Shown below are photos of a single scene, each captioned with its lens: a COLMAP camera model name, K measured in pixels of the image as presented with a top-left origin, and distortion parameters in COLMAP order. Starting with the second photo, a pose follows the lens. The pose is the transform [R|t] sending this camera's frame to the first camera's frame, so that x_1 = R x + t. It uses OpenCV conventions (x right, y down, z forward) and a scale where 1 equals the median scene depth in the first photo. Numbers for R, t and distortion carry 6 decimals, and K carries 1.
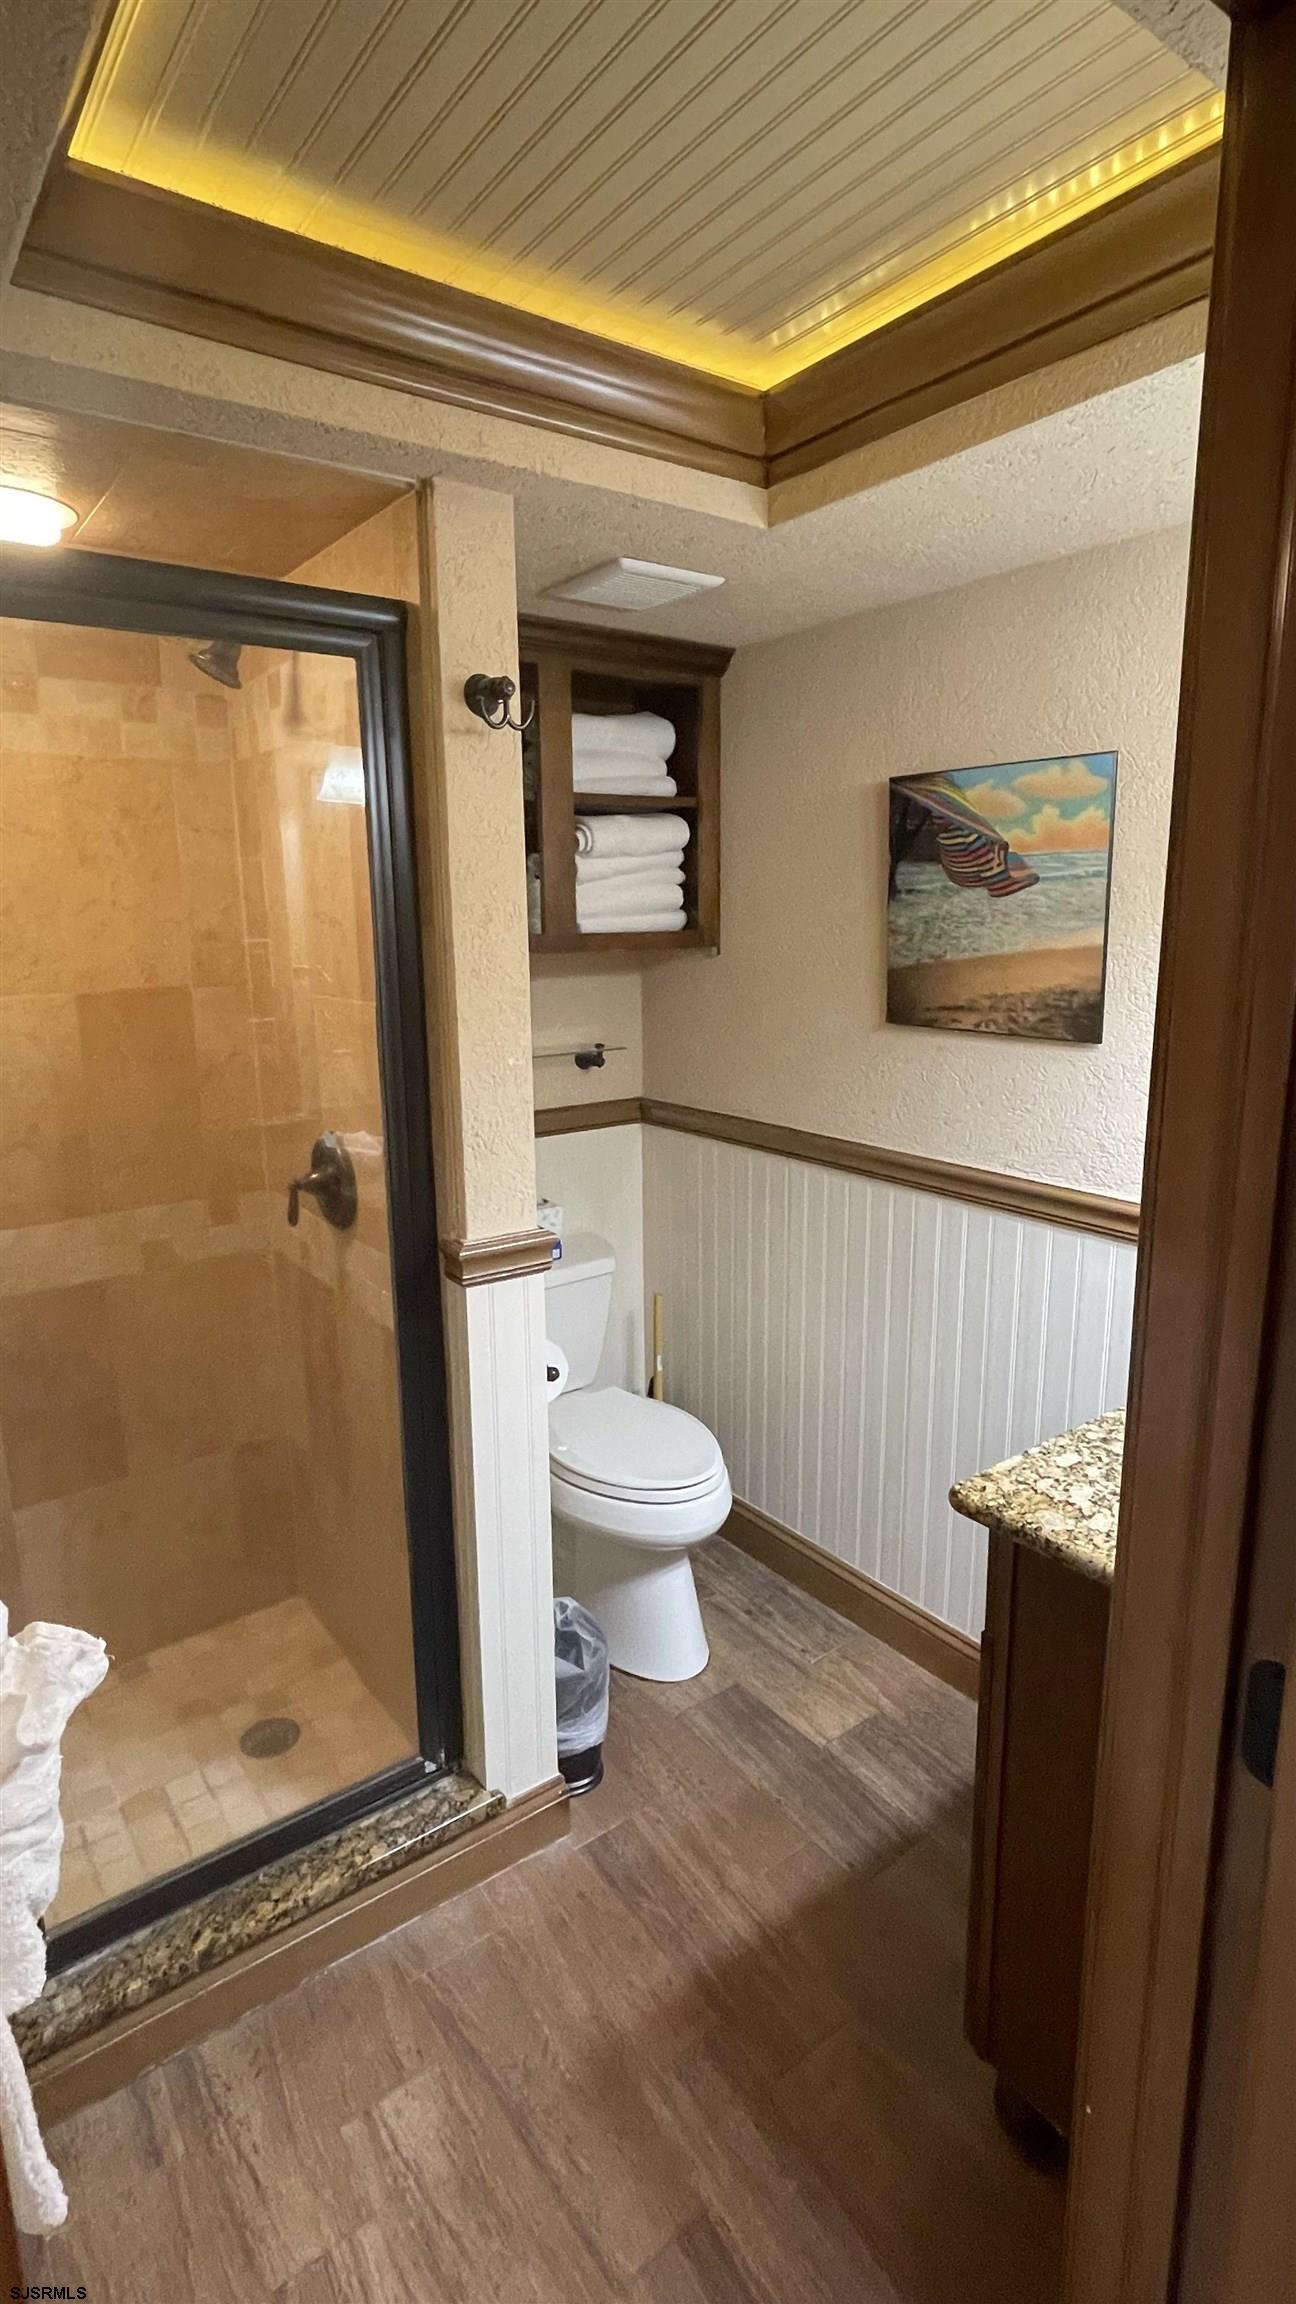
lens RADIAL K [[1135.4, 0, 640.2], [0, 1135.4, 1148.8], [0, 0, 1]] dist [-0.010834, 0.006151]
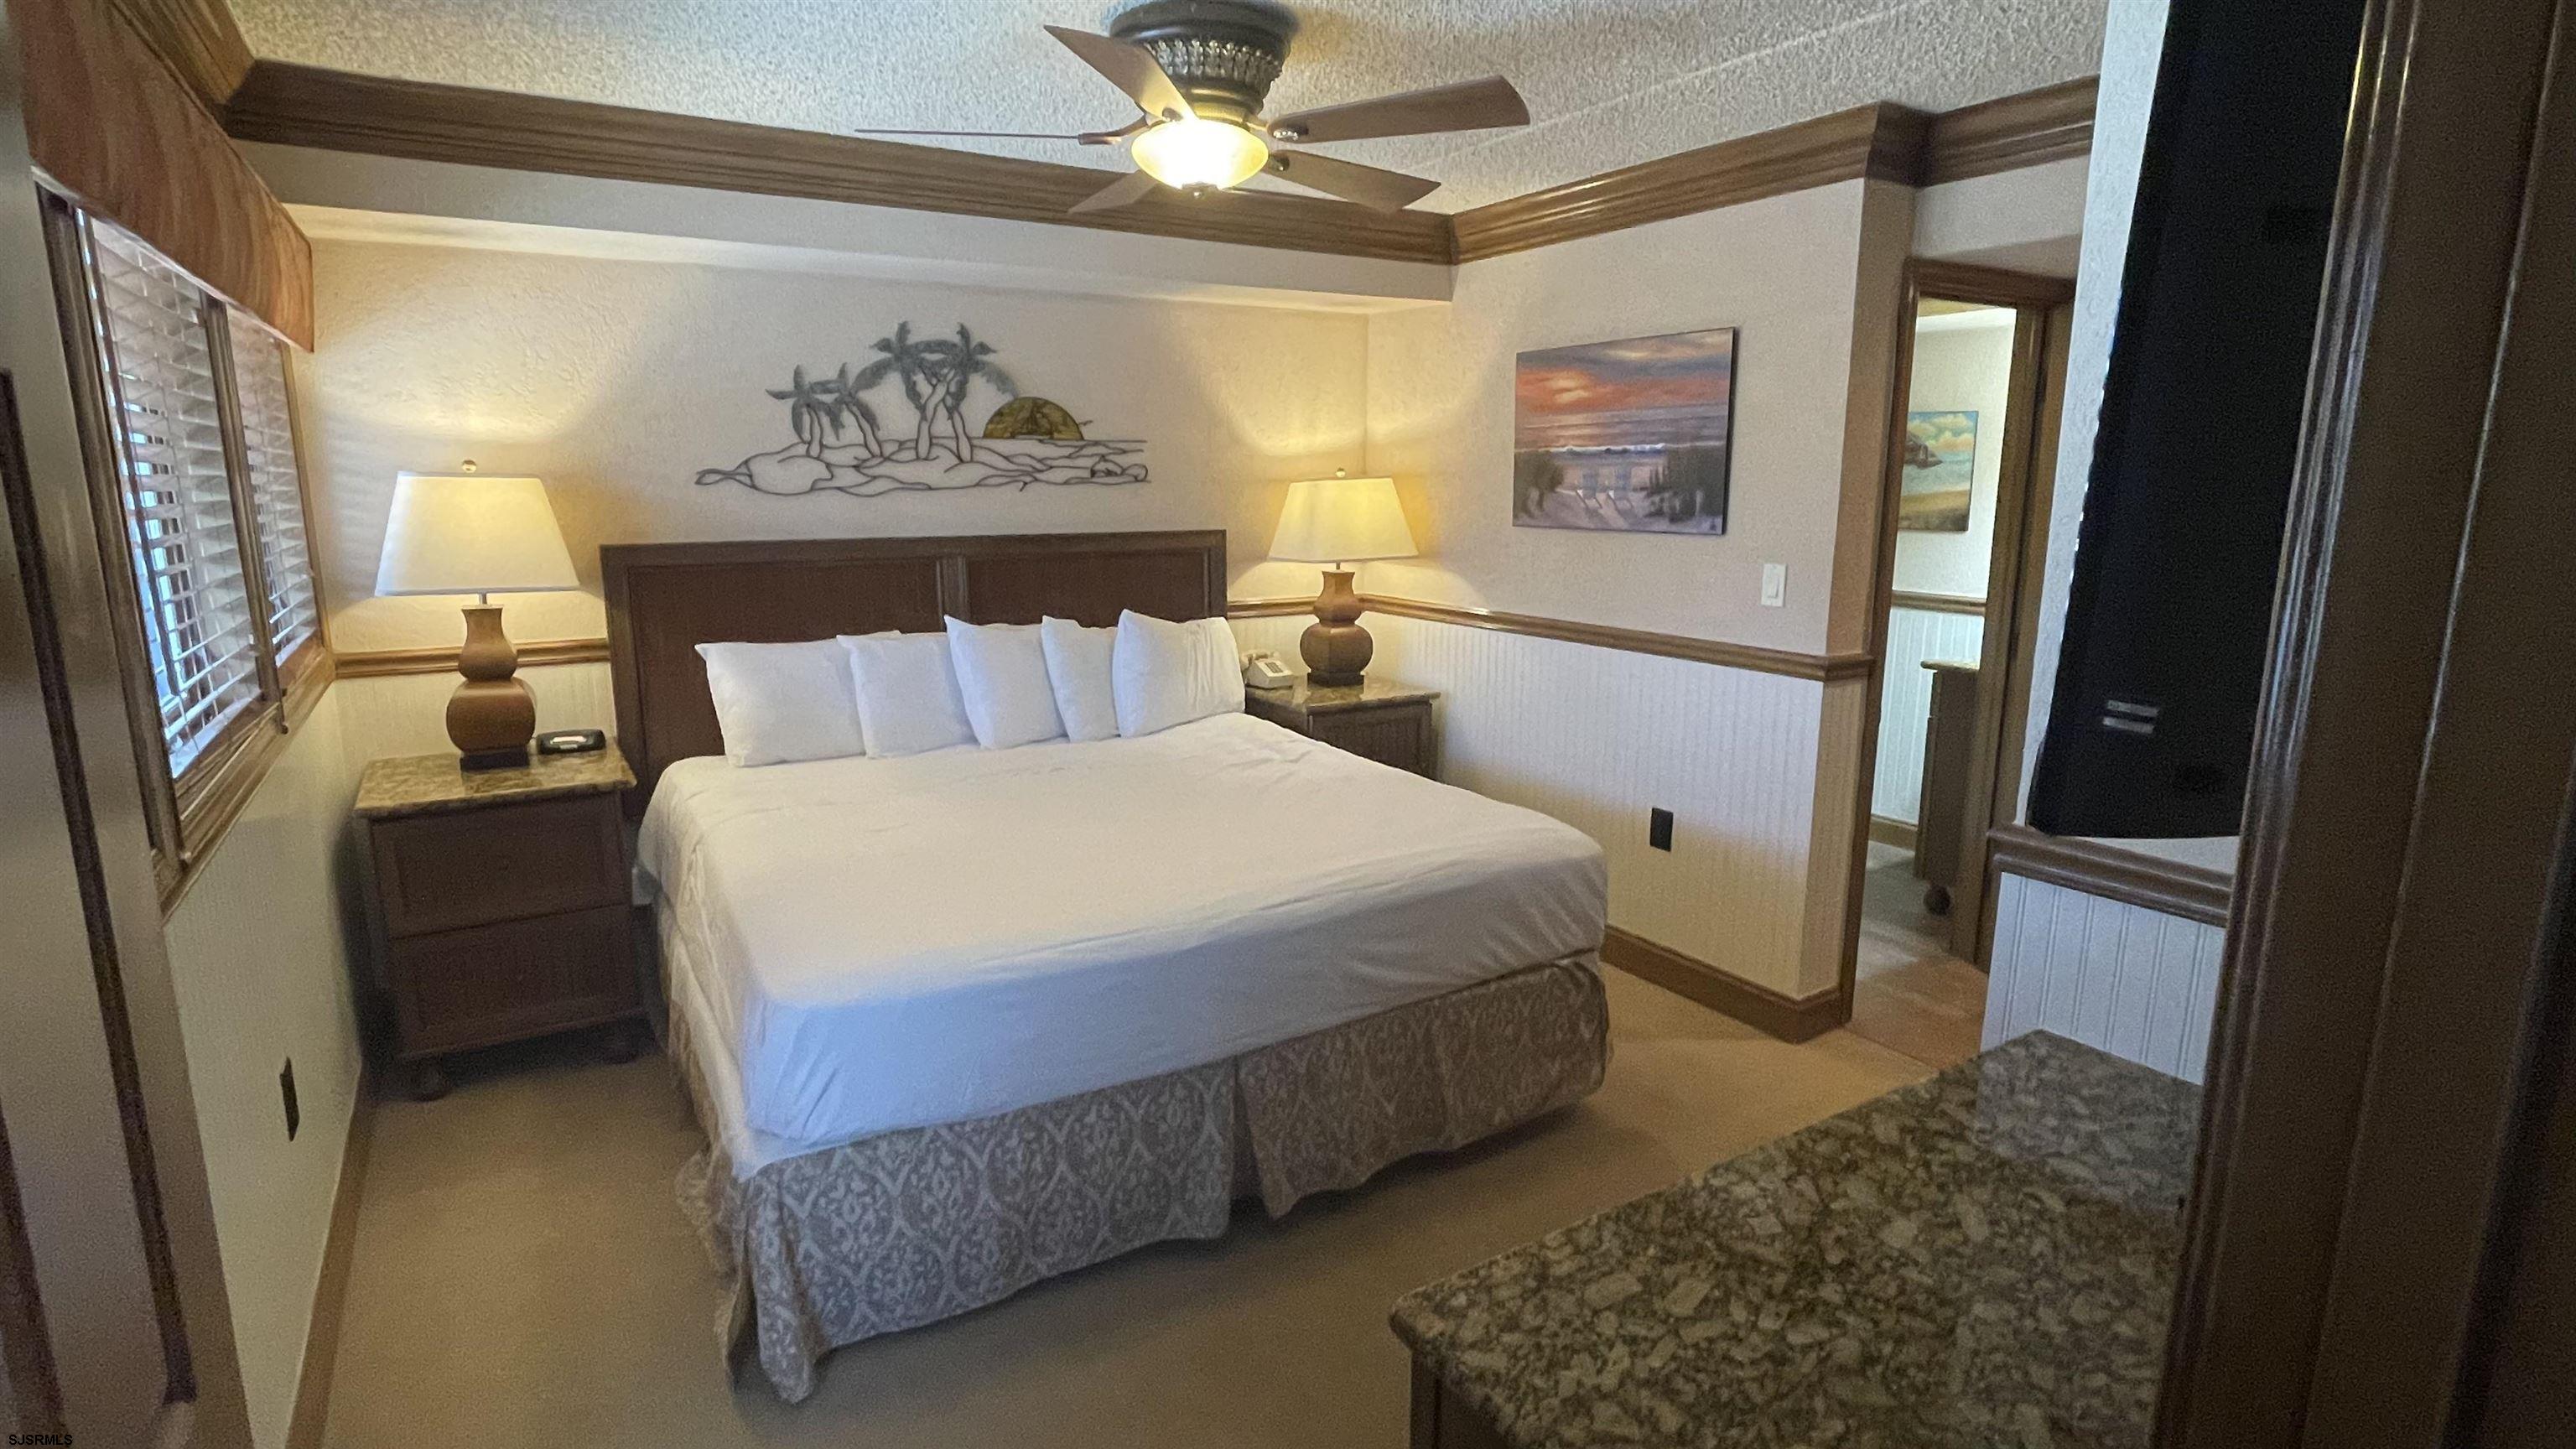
lens RADIAL K [[1269.4, 0, 1250.4], [0, 1269.4, 728.2], [0, 0, 1]] dist [-0.010834, 0.006151]
pose [[0.995504, 0.023802, -0.091677, -0.834718], [-0.024794, 0.999646, -0.009696, 0.381804], [0.091414, 0.011926, 0.995742, -1.768815]]
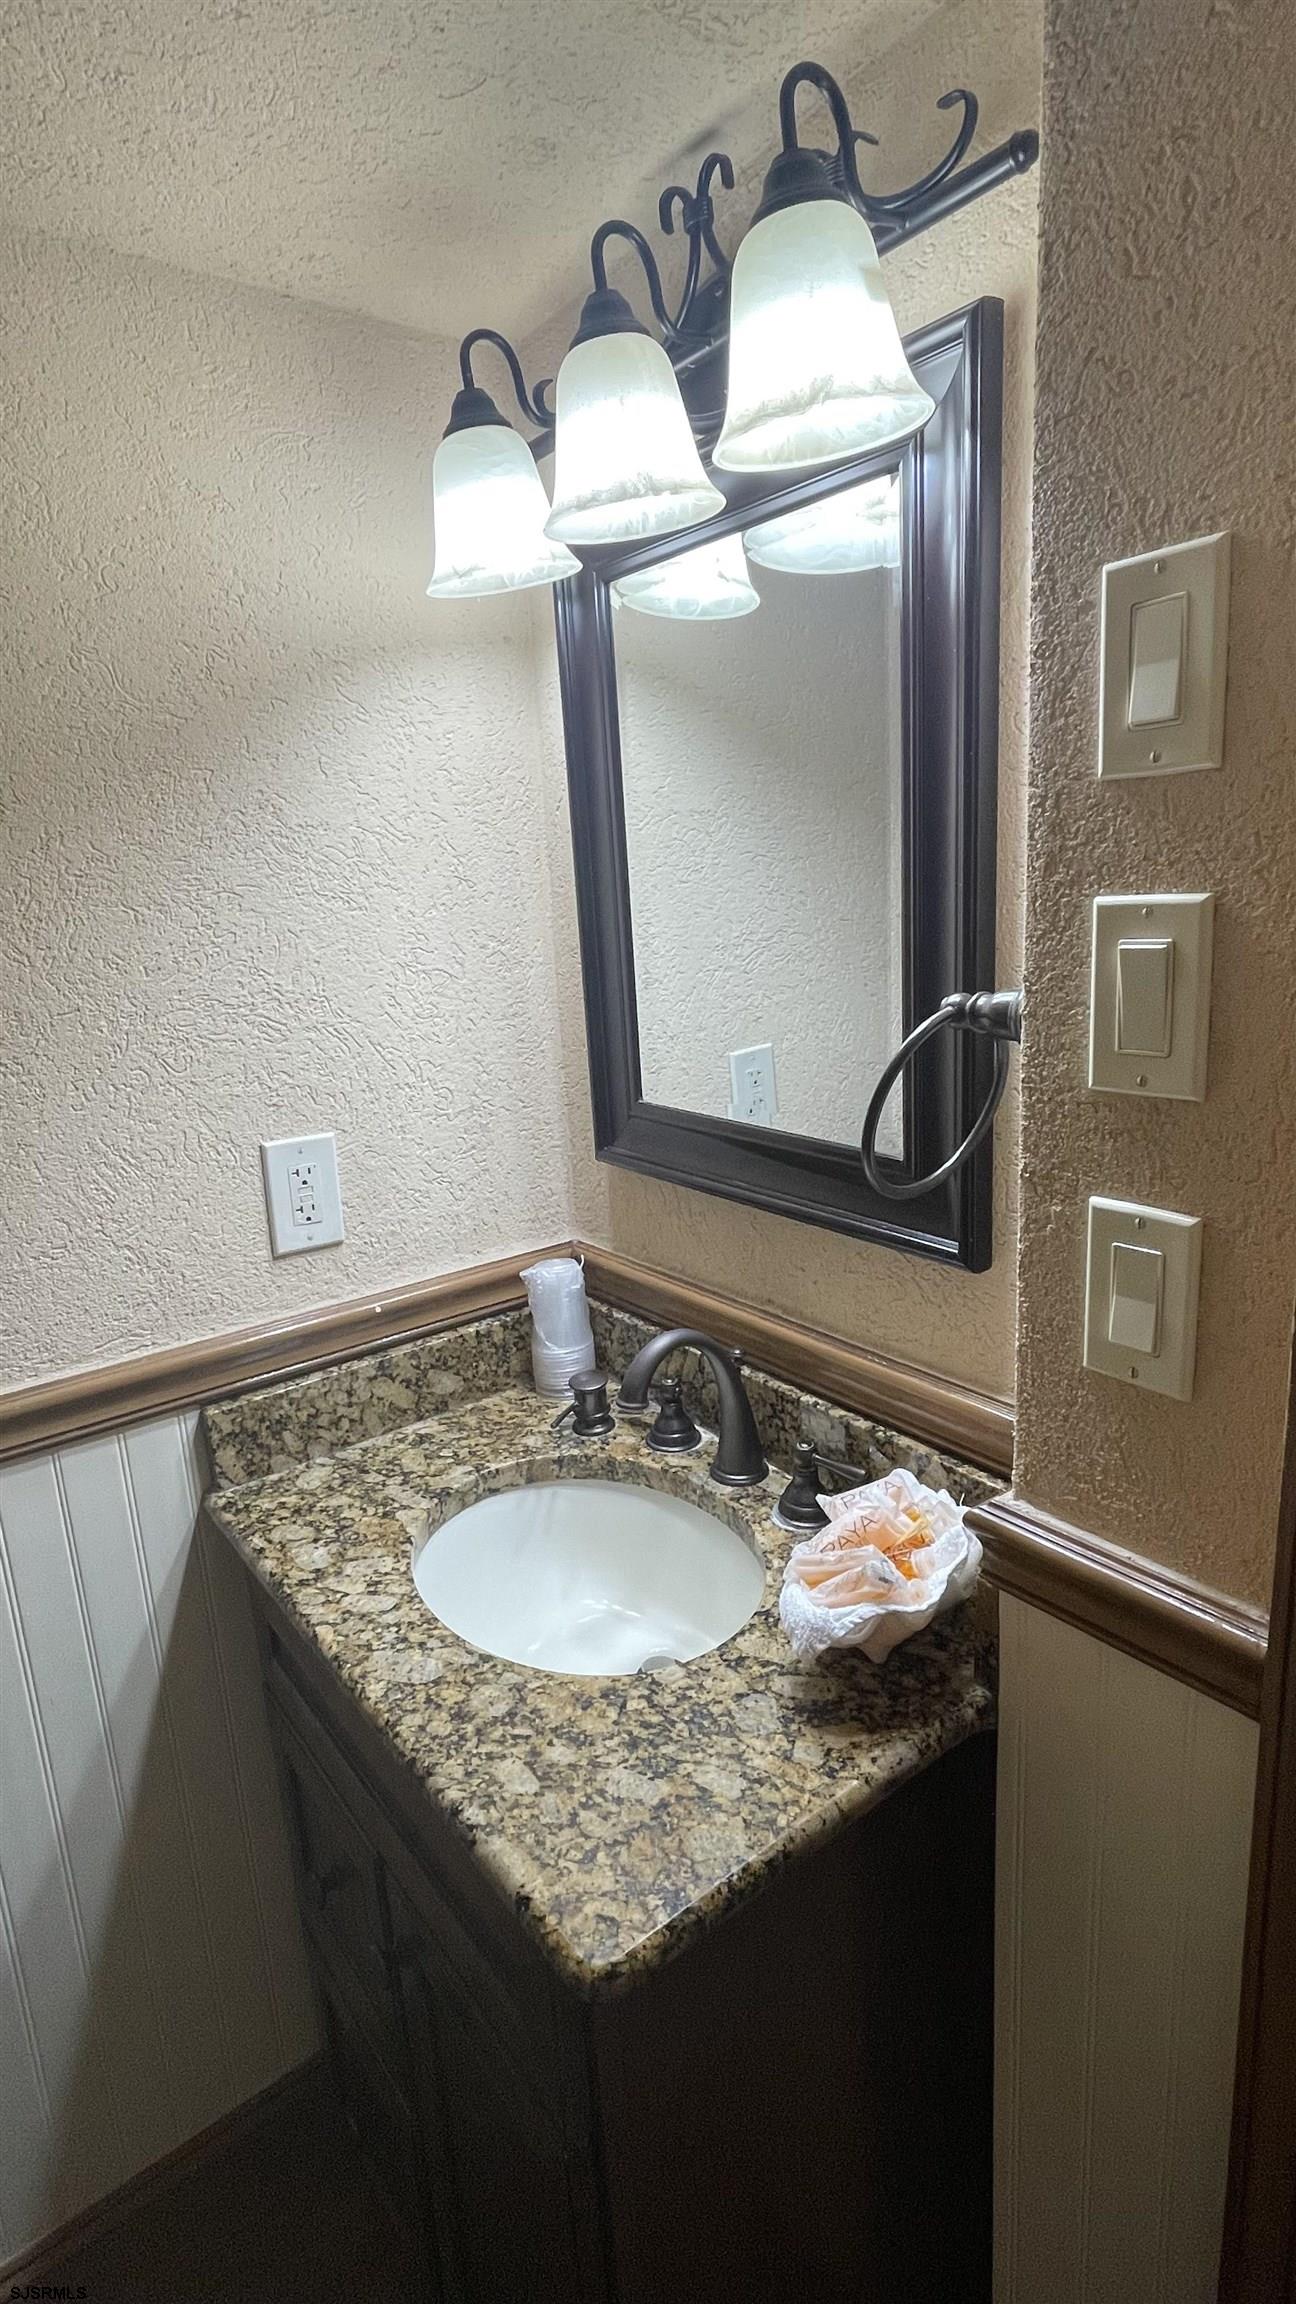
lens RADIAL K [[1135.4, 0, 652.5], [0, 1135.4, 1154.8], [0, 0, 1]] dist [-0.010834, 0.006151]
pose [[-0.017907, -0.218199, 0.975740, -0.094662], [0.264091, 0.940206, 0.215100, -0.101035], [-0.964332, 0.261536, 0.040788, 0.586132]]
